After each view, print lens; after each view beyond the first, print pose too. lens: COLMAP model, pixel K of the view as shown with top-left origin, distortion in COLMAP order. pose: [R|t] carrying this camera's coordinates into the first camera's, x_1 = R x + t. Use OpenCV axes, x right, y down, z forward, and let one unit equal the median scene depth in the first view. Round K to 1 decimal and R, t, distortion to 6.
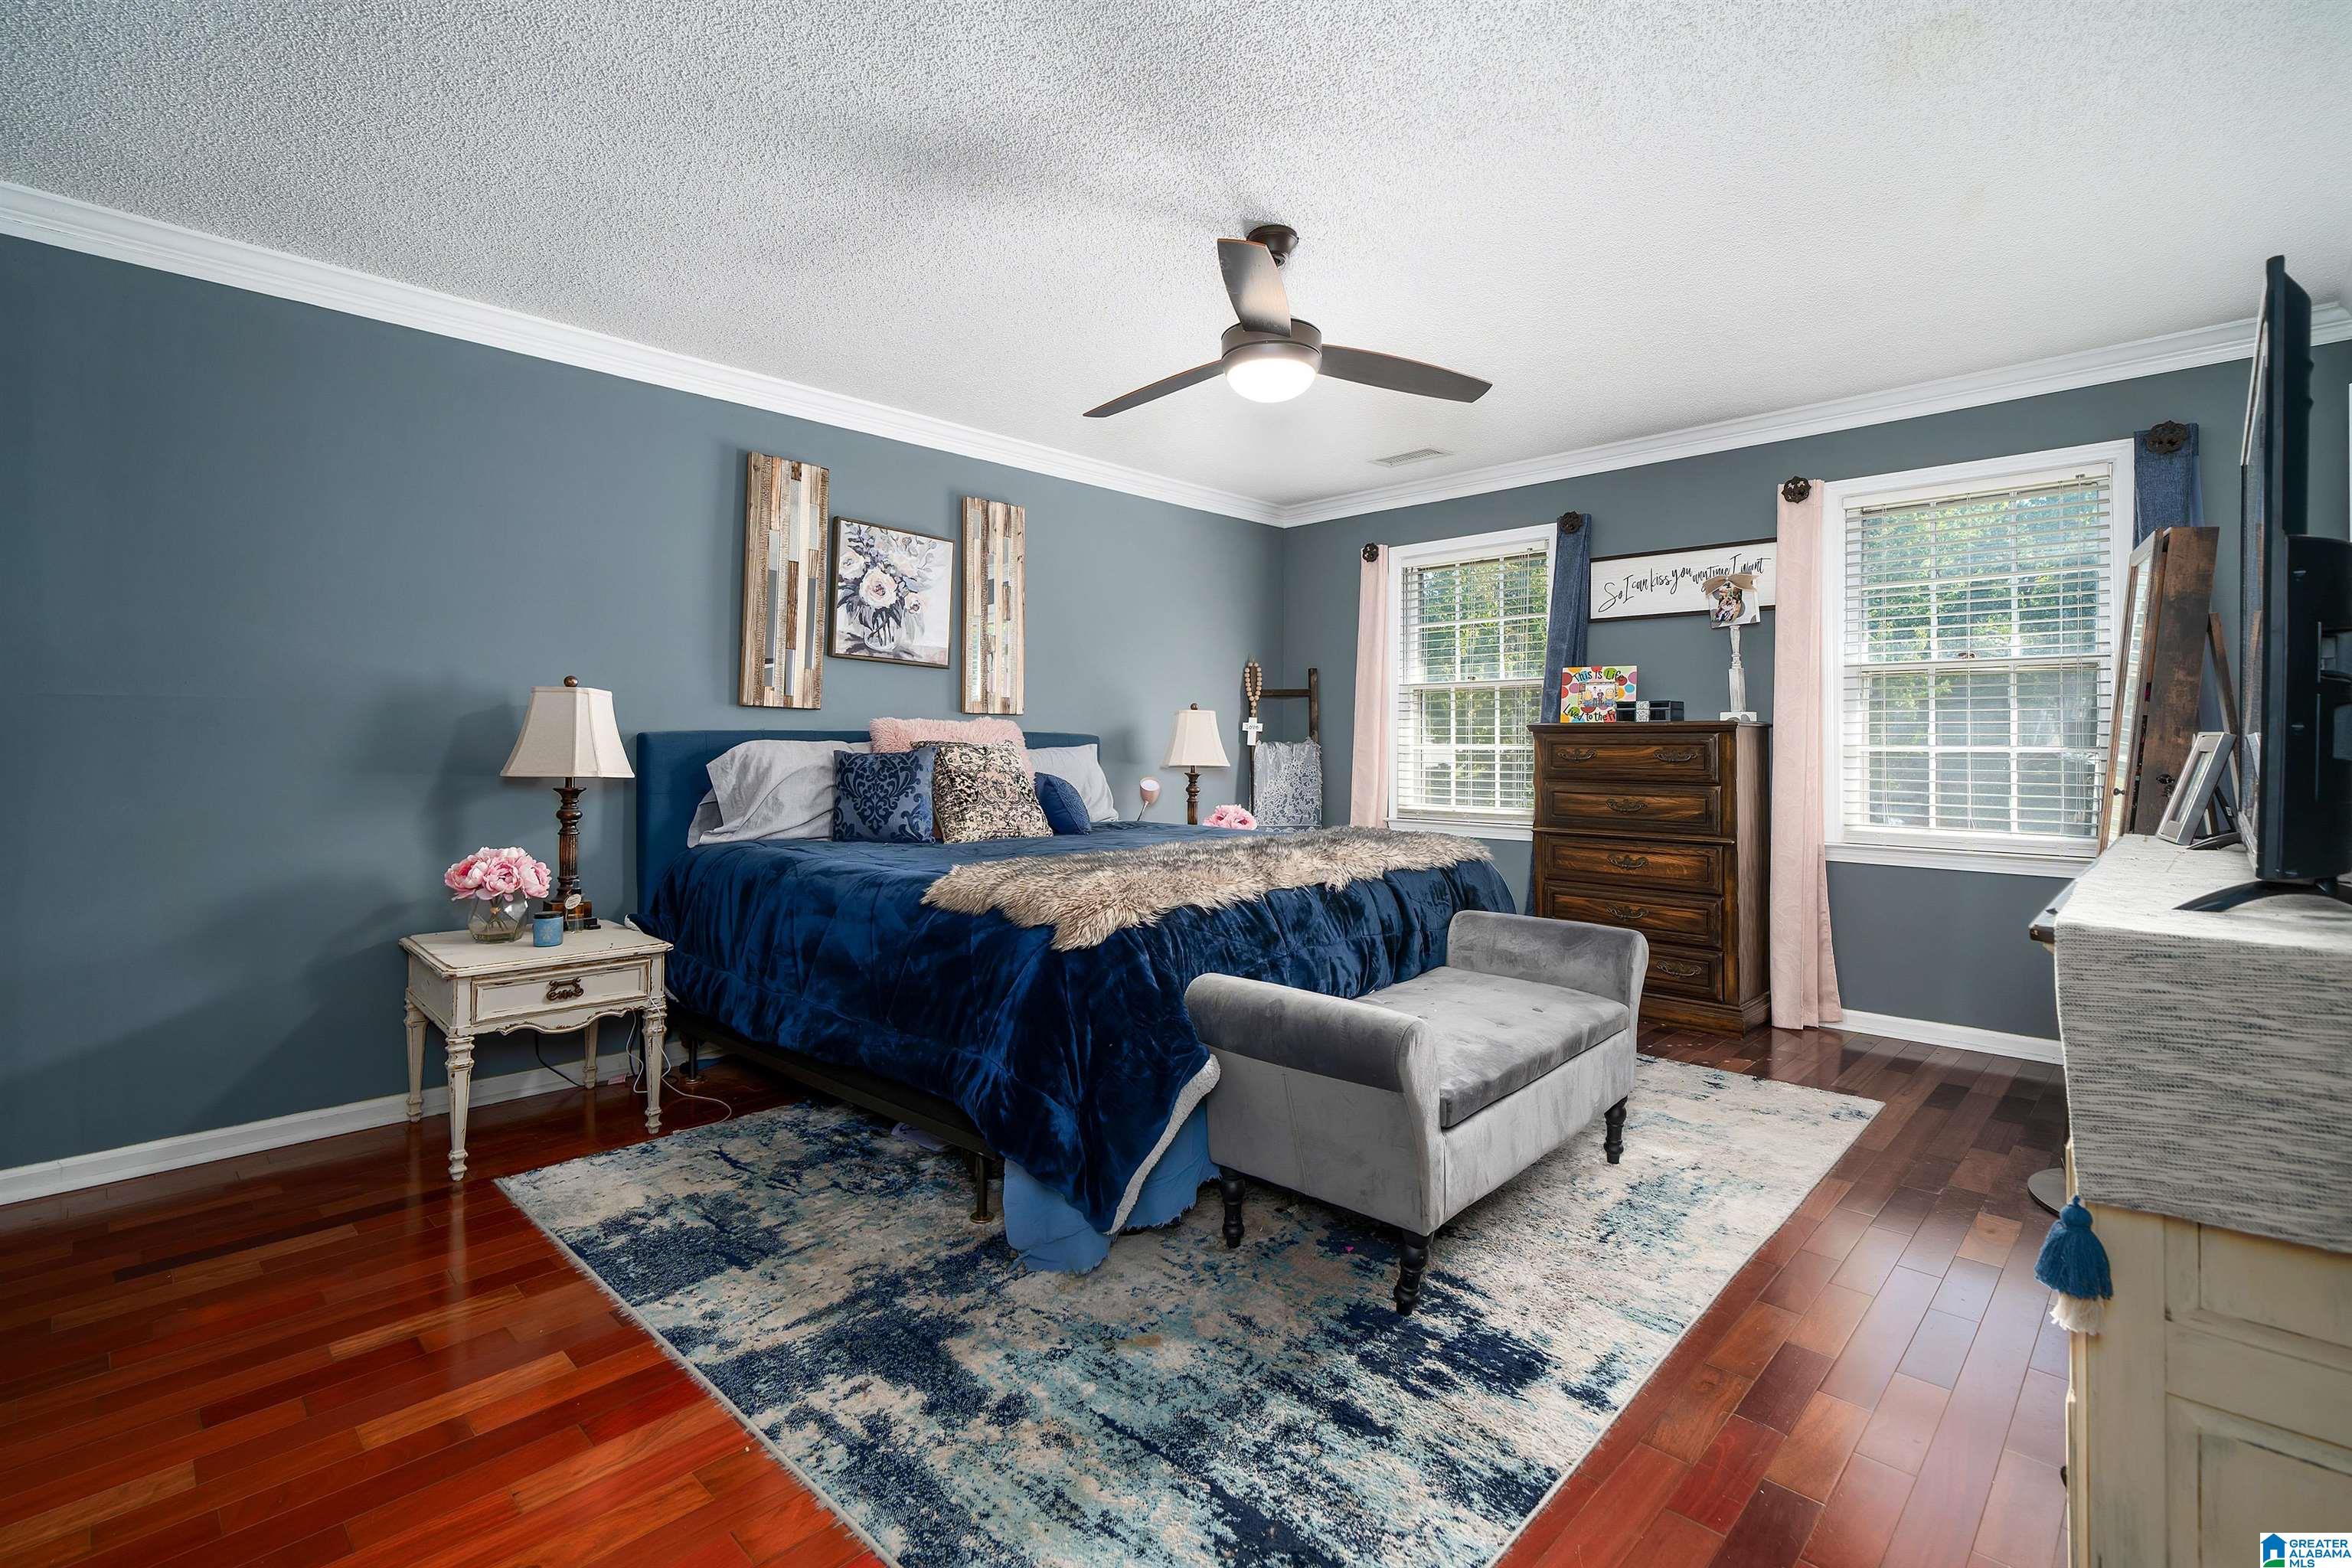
lens RADIAL K [[1029.5, 0, 1172.7], [0, 1029.5, 775.9], [0, 0, 1]] dist [-0.017903, -0.000087]
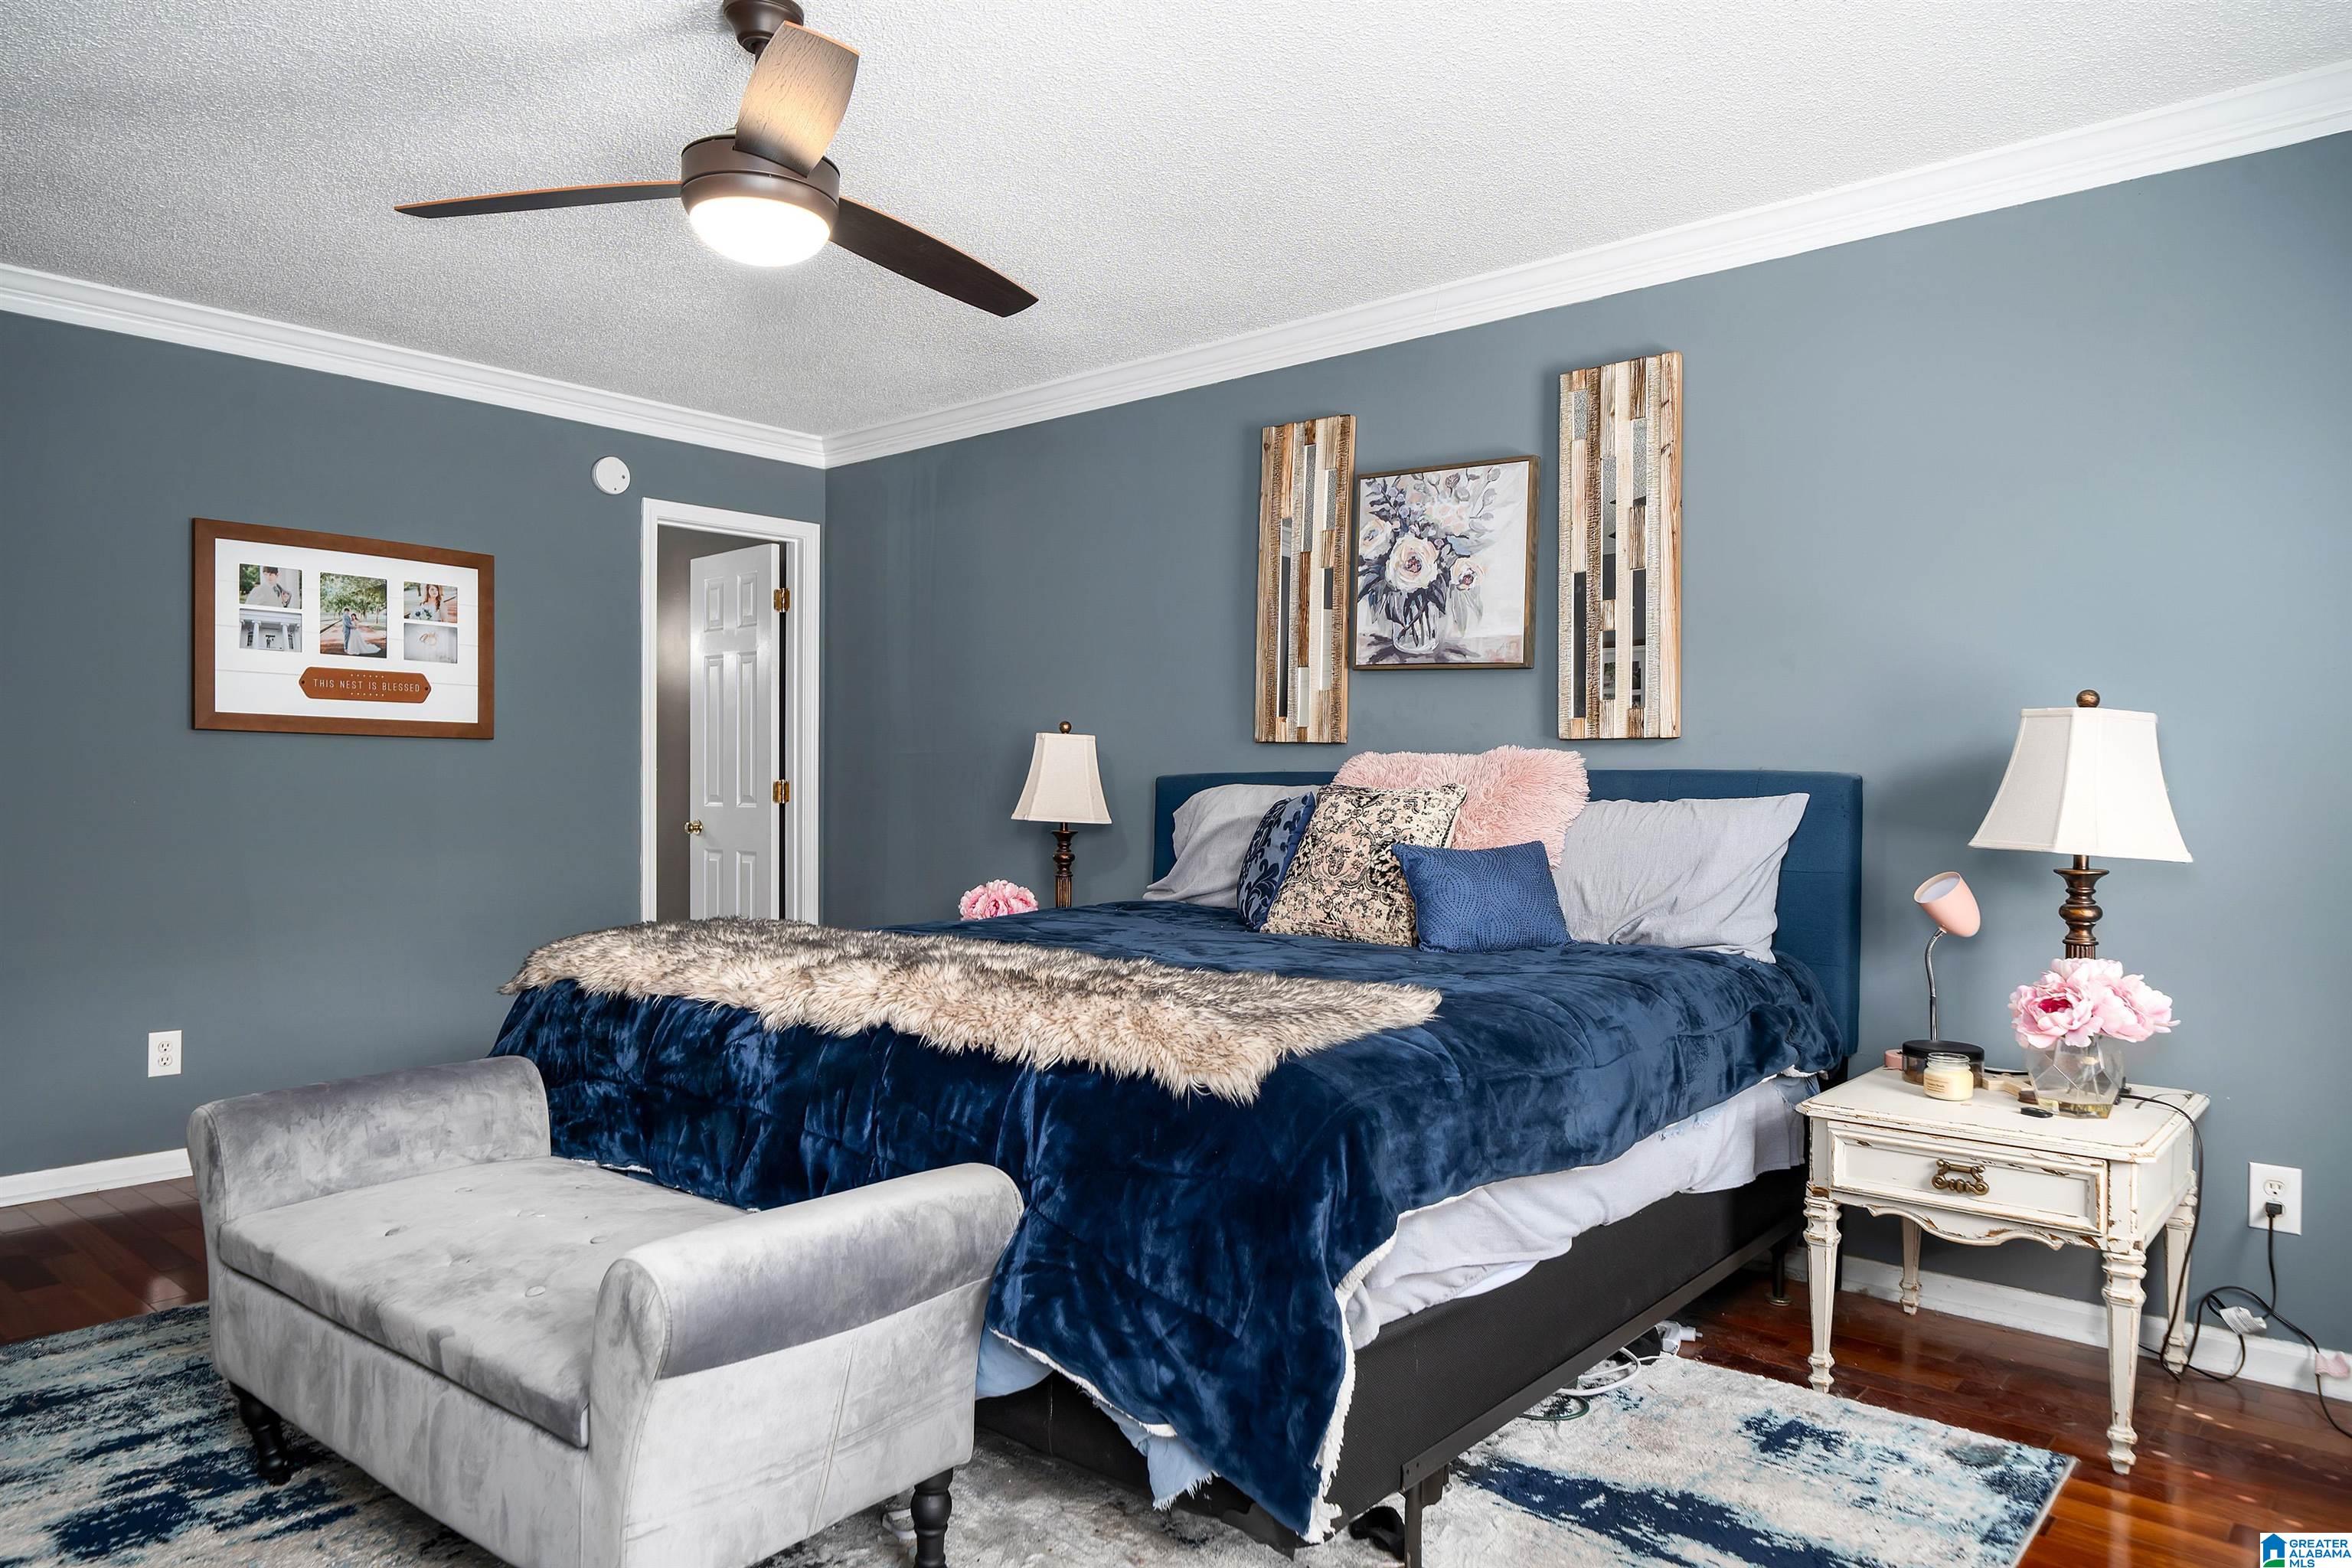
lens RADIAL K [[1563.7, 0, 1173.6], [0, 1563.7, 791.0], [0, 0, 1]] dist [0.020930, -0.003928]
pose [[0.051608, -0.007101, -0.998642, 0.746083], [-0.047049, 0.998847, -0.009534, -0.014657], [0.997559, 0.047477, 0.051214, 0.805613]]
